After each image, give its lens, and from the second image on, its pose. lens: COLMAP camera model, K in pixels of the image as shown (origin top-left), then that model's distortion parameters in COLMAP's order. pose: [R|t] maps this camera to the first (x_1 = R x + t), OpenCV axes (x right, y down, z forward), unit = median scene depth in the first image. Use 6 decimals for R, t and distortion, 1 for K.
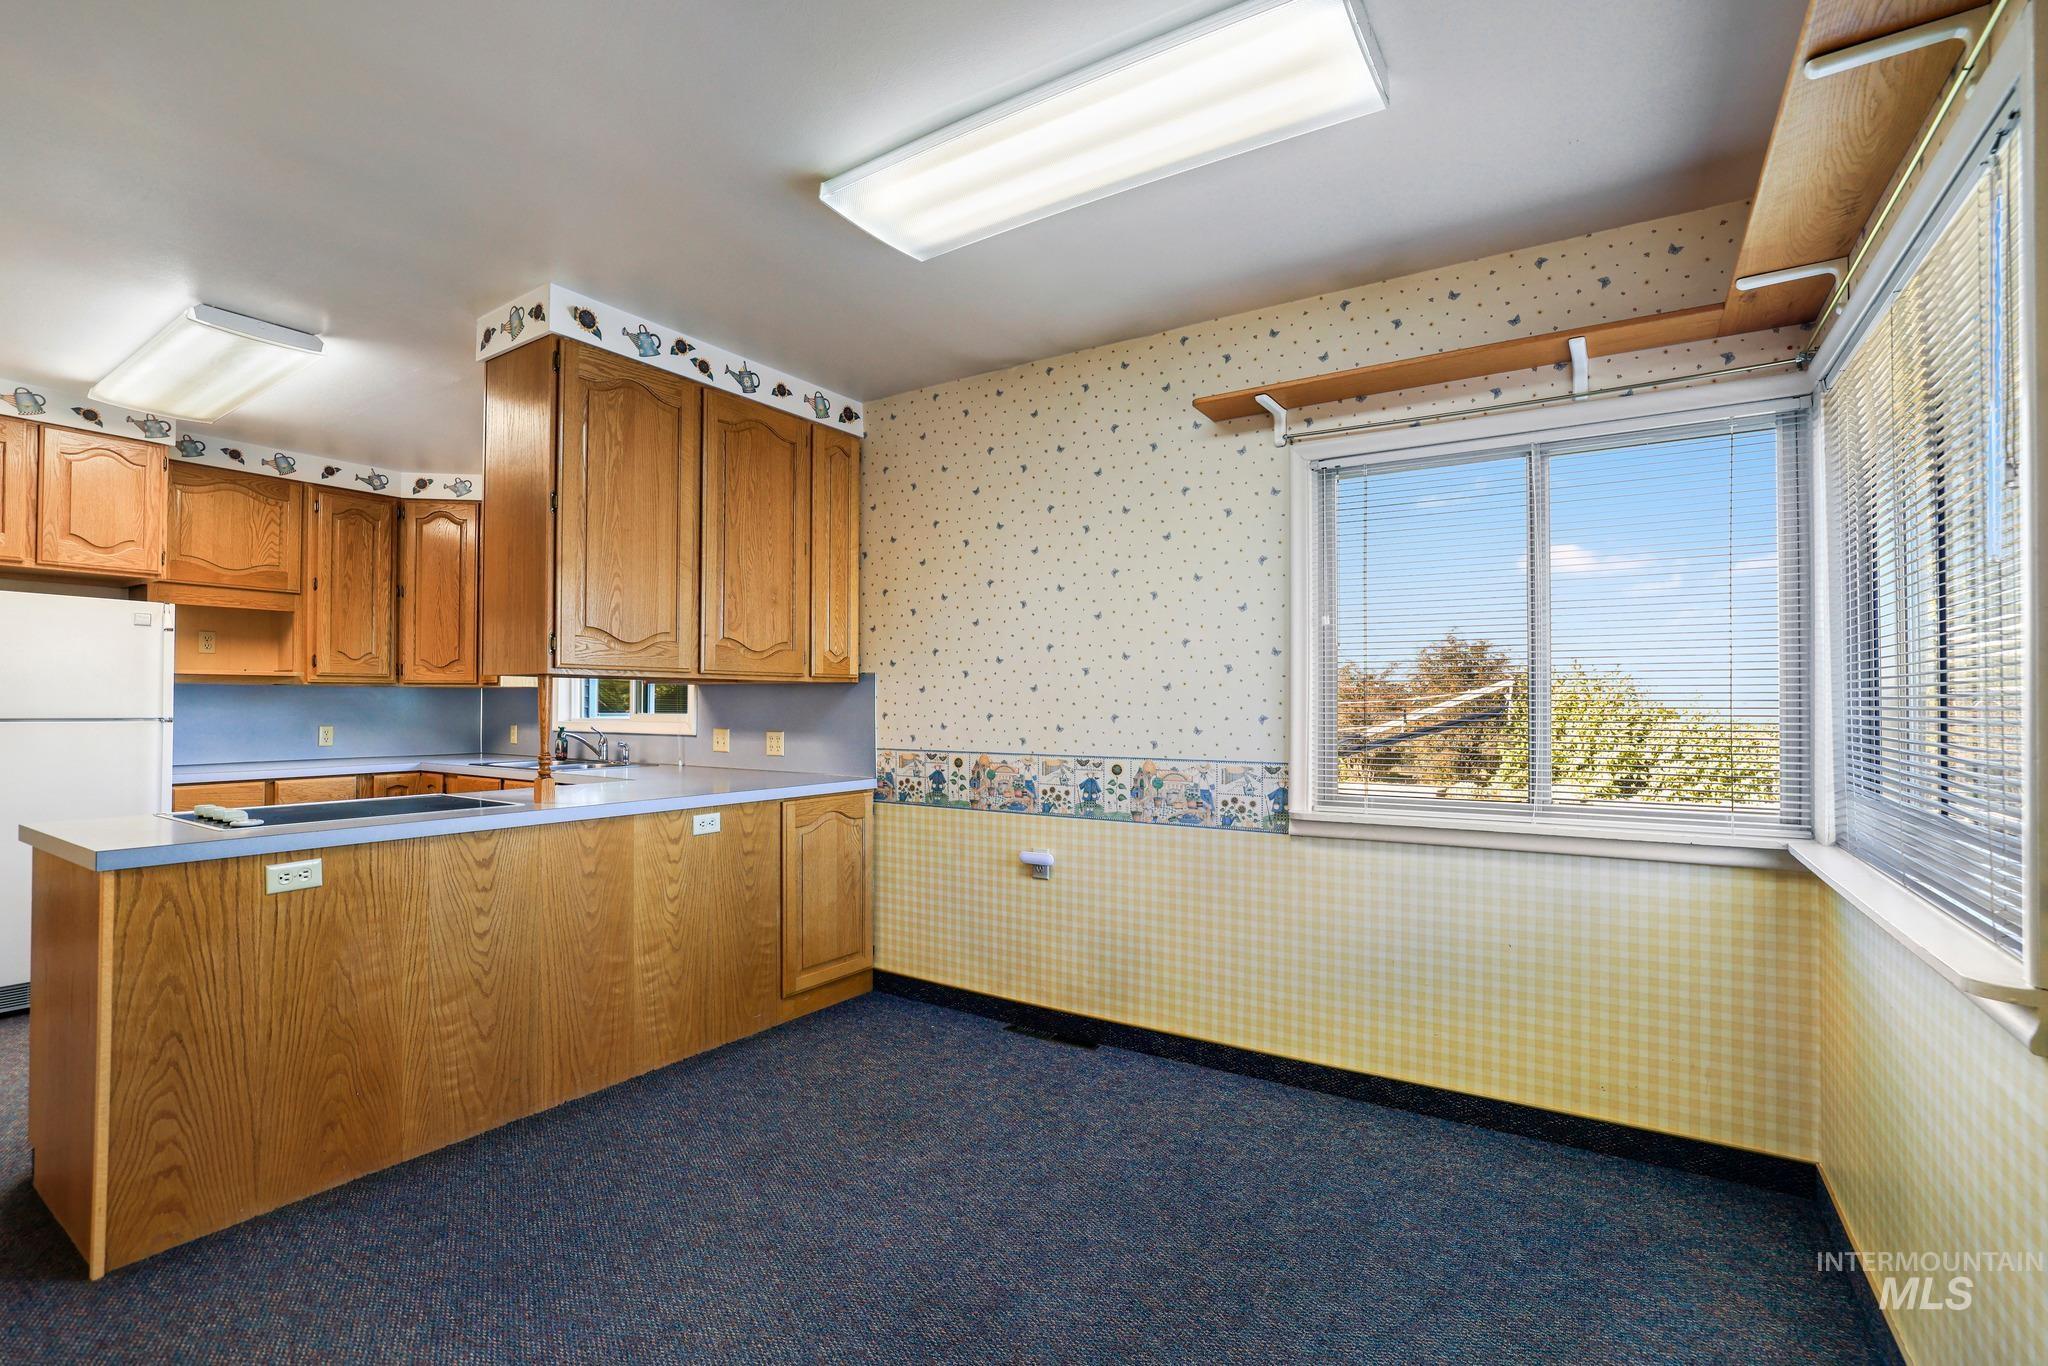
lens RADIAL K [[902.9, 0, 979.1], [0, 902.9, 689.3], [0, 0, 1]] dist [-0.048496, 0.023273]
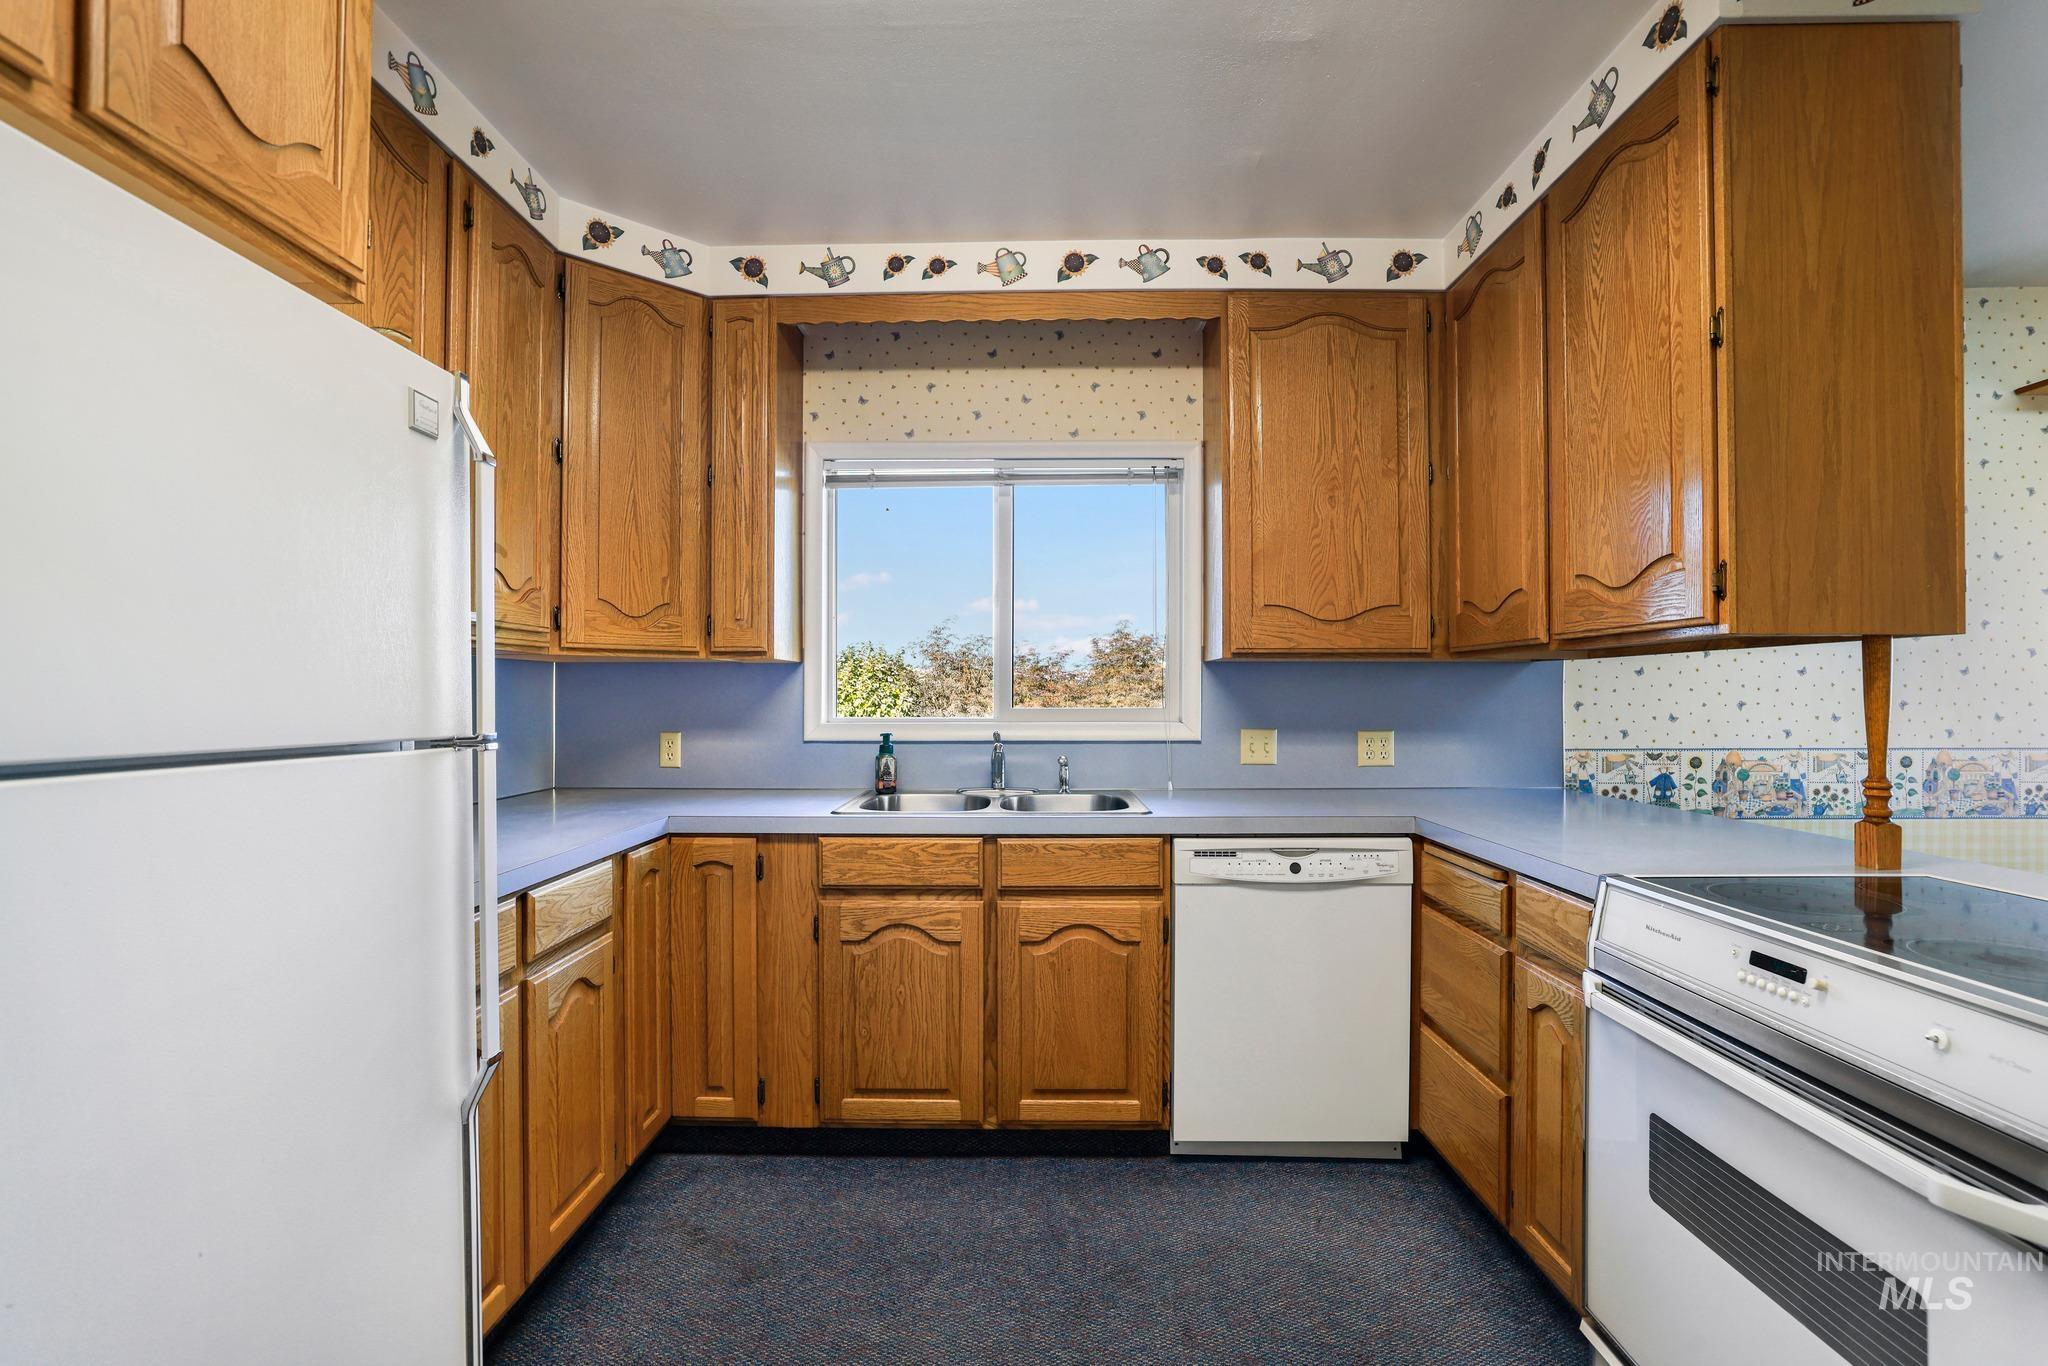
lens RADIAL K [[924.4, 0, 1062.0], [0, 924.4, 688.4], [0, 0, 1]] dist [-0.003688, 0.000208]
pose [[0.838145, -0.002203, 0.545442, -0.943801], [-0.005034, 0.999918, 0.011774, 0.007815], [-0.545424, -0.012613, 0.838066, 0.612217]]
